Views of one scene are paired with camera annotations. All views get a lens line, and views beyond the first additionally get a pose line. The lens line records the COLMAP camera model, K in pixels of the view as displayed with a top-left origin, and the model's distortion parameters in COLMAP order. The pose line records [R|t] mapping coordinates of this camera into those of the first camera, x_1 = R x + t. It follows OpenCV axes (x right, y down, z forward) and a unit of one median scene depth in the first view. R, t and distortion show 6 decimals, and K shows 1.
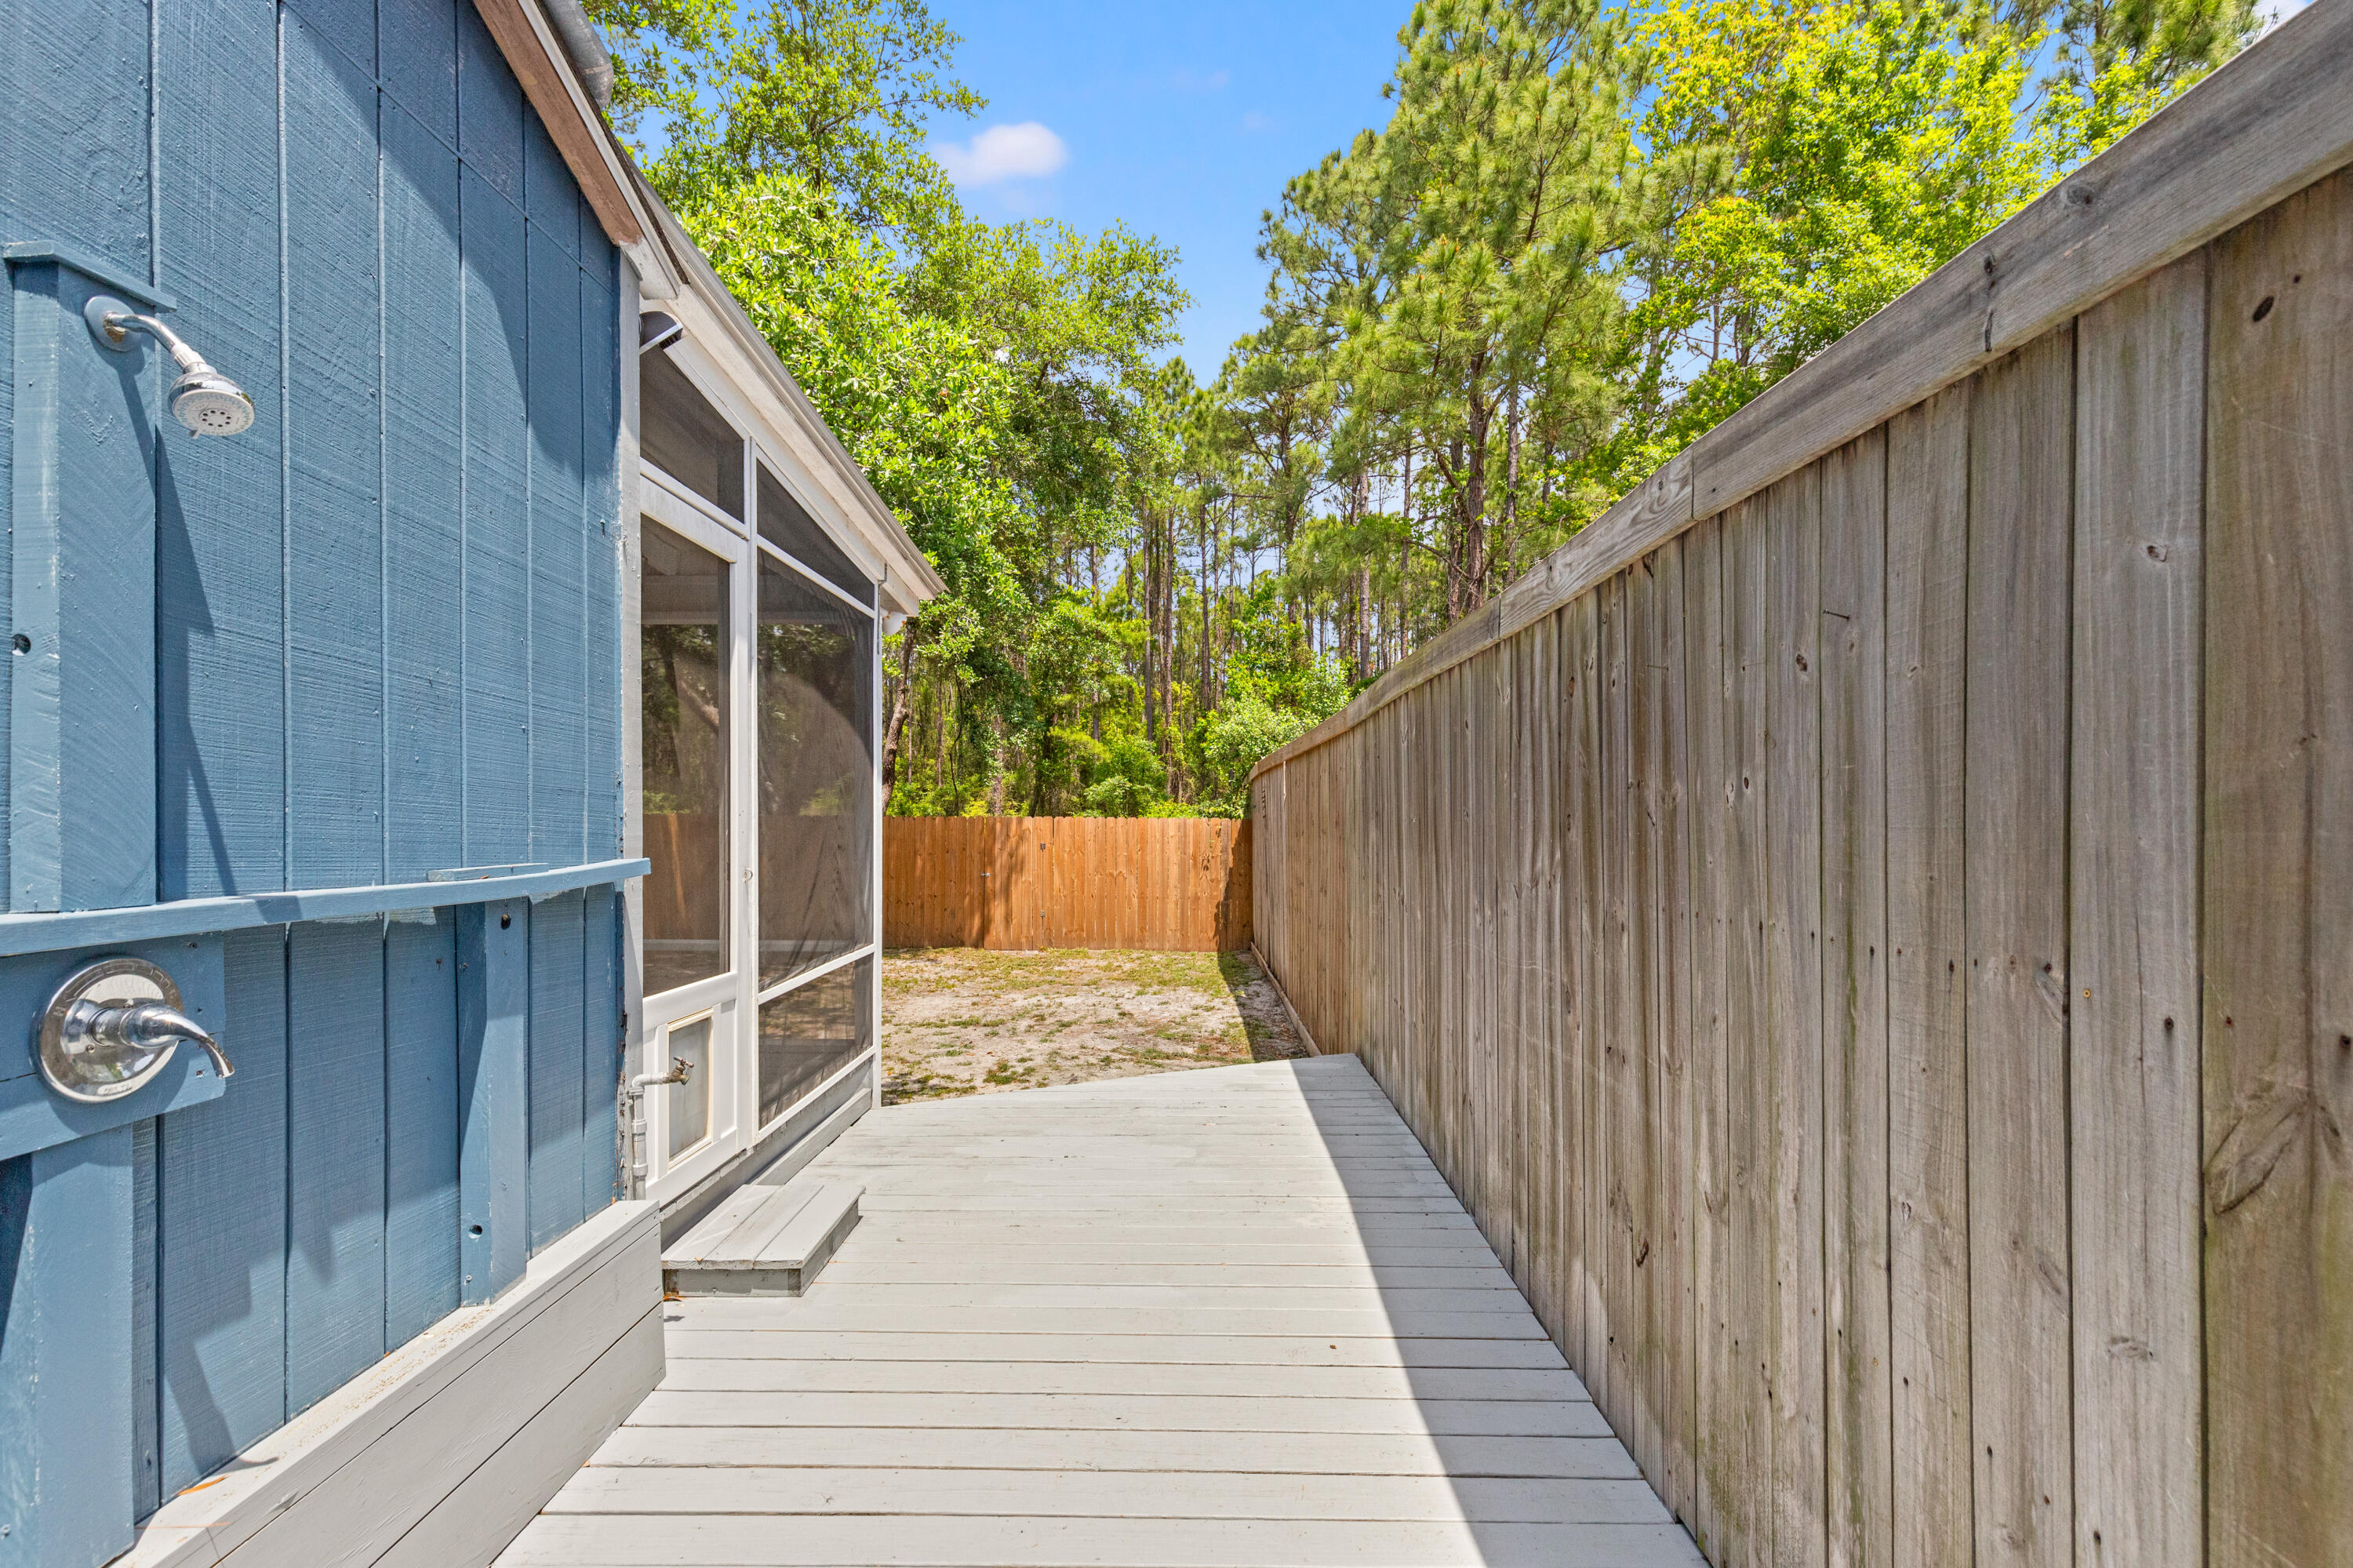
lens RADIAL K [[1065.9, 0, 1176.5], [0, 1065.9, 784.0], [0, 0, 1]] dist [0.000690, 0.000045]
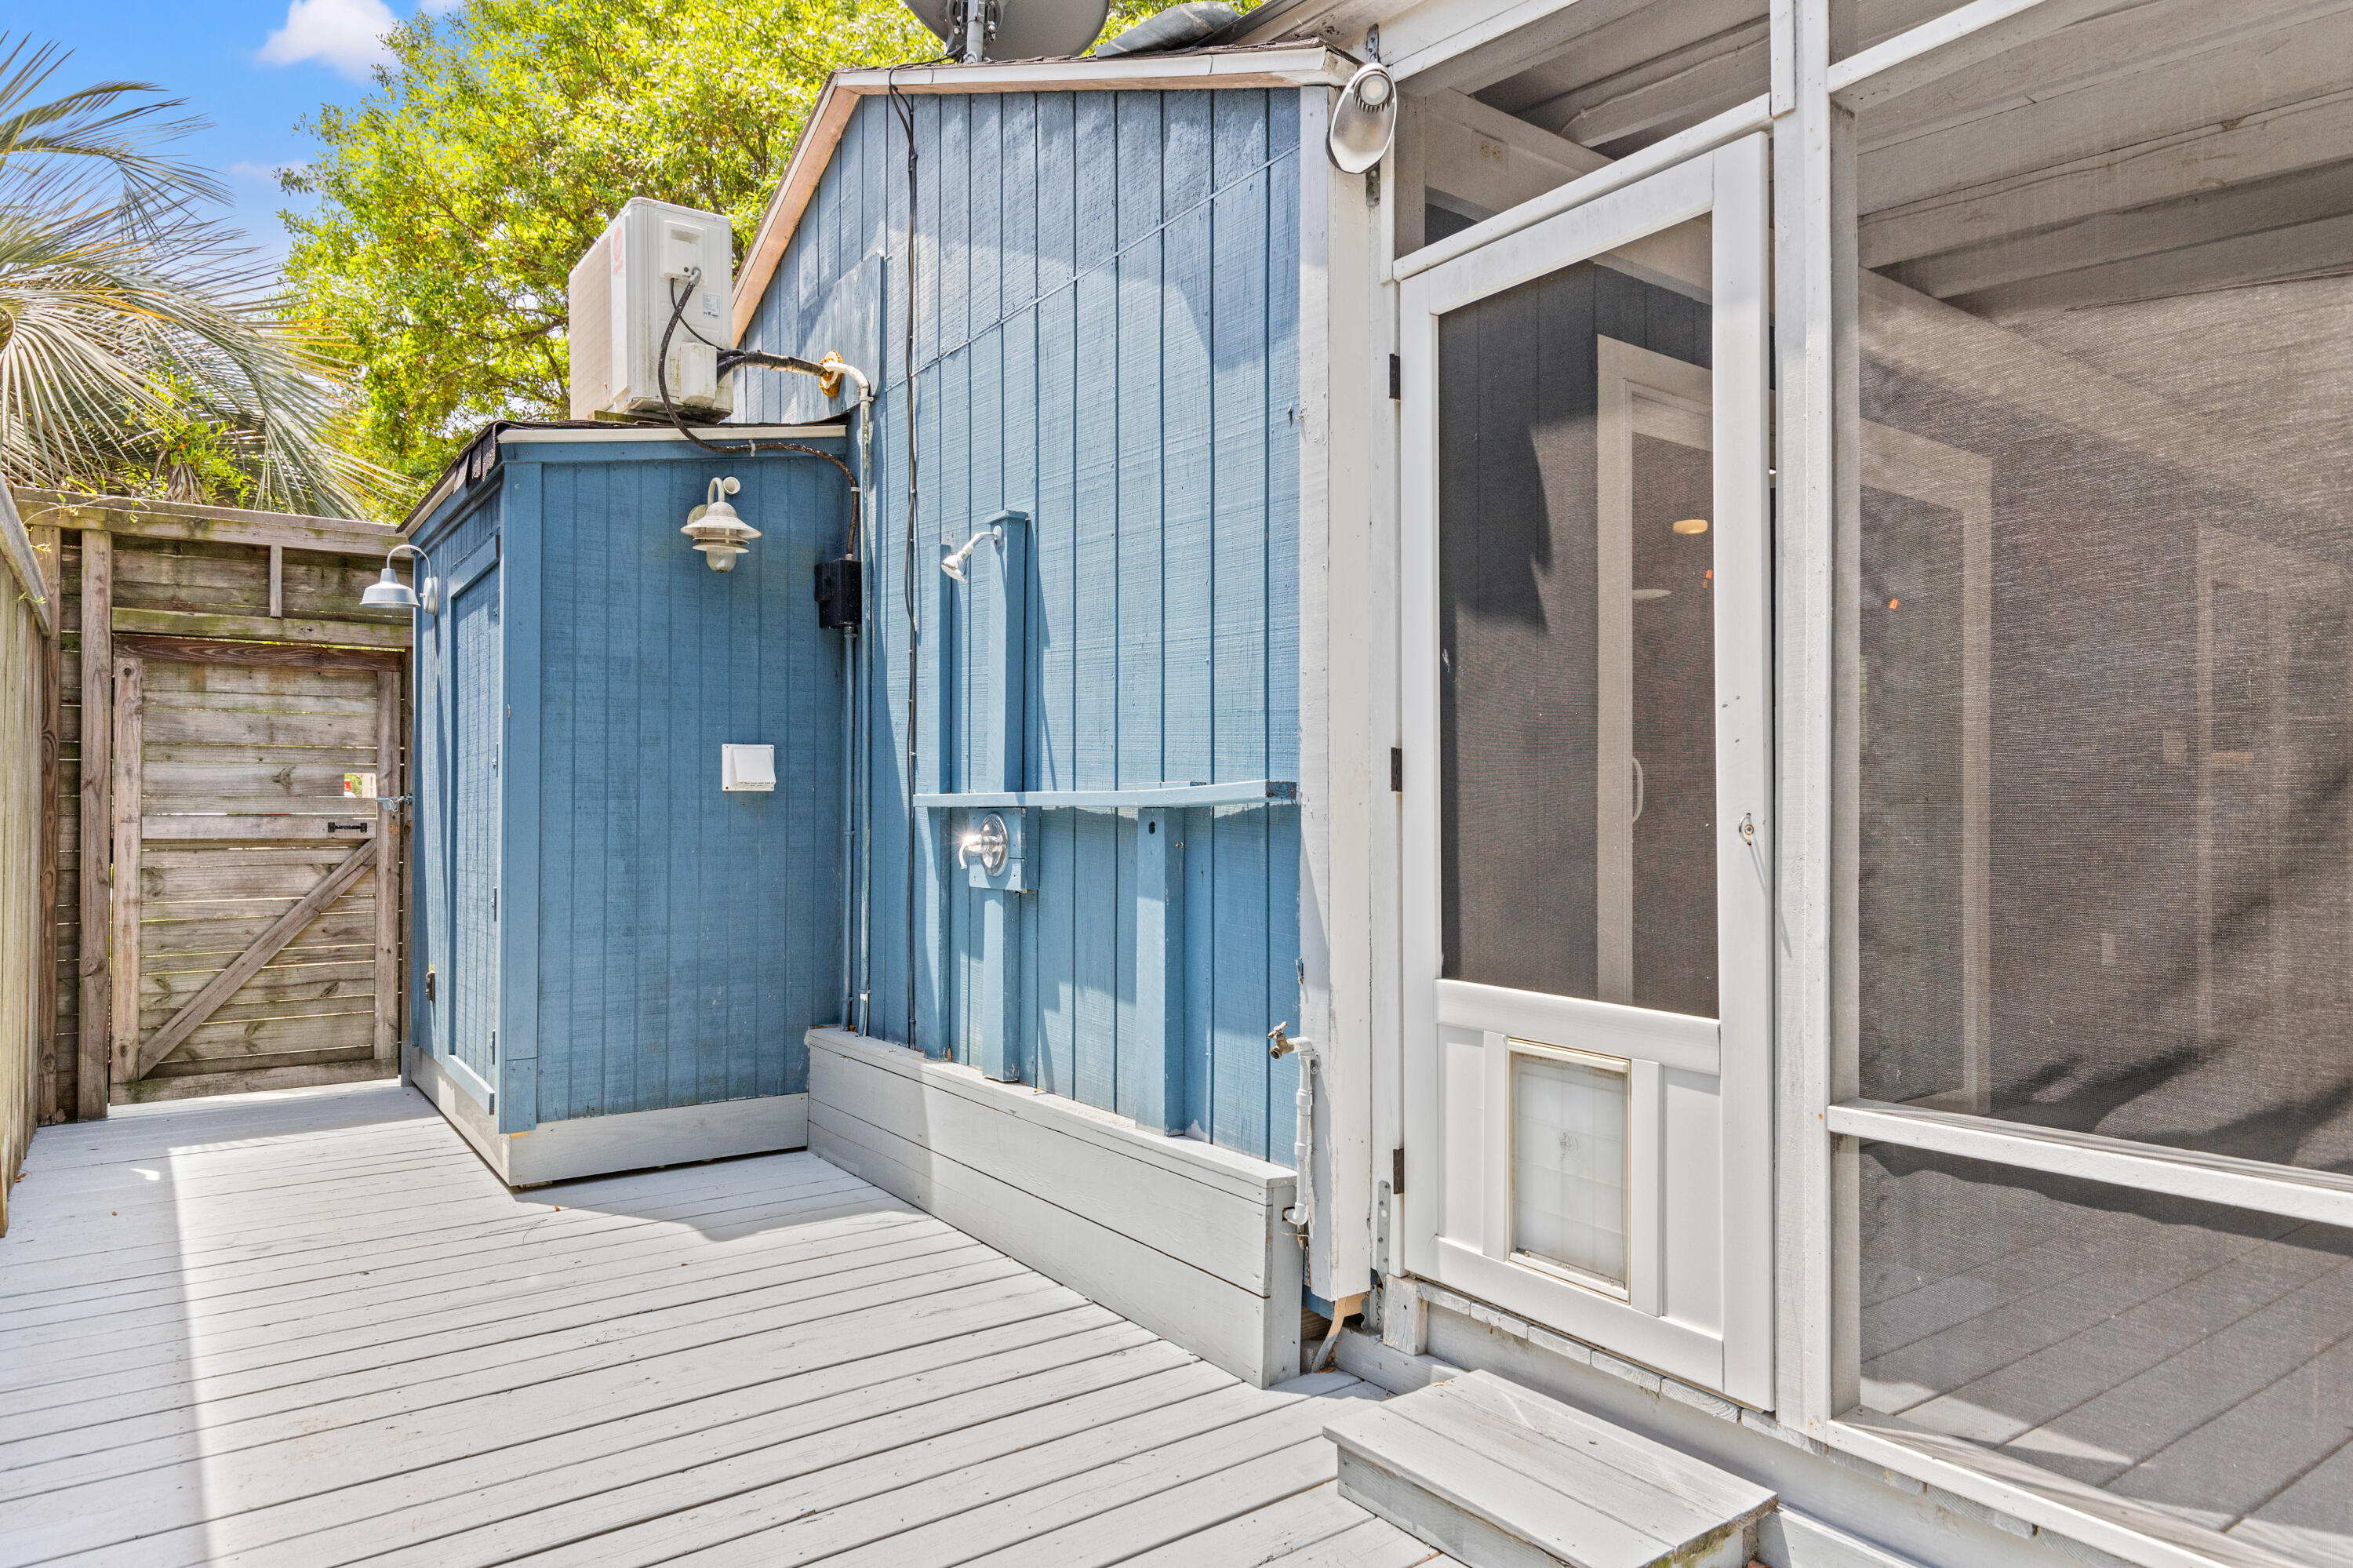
lens RADIAL K [[1397.9, 0, 1176.5], [0, 1397.9, 784.0], [0, 0, 1]] dist [-0.005827, -0.000938]
pose [[-0.802518, -0.018903, -0.596328, 0.242499], [0.014644, 0.998573, -0.051362, 0.153785], [0.596448, -0.049952, -0.801096, 2.142605]]
